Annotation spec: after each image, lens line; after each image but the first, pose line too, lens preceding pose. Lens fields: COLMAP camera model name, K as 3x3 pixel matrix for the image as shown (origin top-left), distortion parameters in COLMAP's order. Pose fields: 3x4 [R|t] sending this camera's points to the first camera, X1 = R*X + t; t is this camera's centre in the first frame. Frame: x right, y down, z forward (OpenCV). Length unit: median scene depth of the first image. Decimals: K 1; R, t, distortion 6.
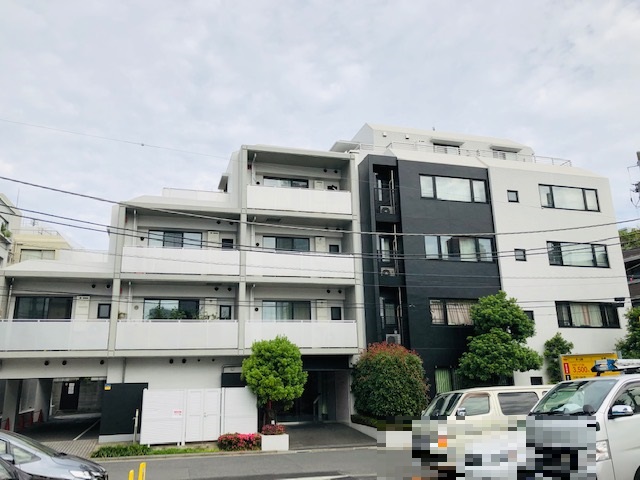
lens RADIAL K [[528.9, 0, 317.2], [0, 528.9, 237.4], [0, 0, 1]] dist [0.049534, -0.010889]
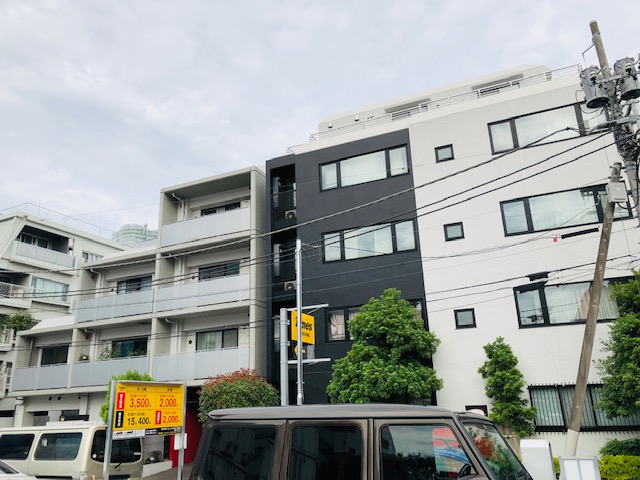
lens RADIAL K [[528.9, 0, 317.2], [0, 528.9, 237.4], [0, 0, 1]] dist [0.049534, -0.010889]
pose [[0.757296, -0.204422, -0.620253, 0.708235], [0.185119, 0.977986, -0.096302, 0.079020], [0.626285, -0.041892, 0.778468, 0.332644]]
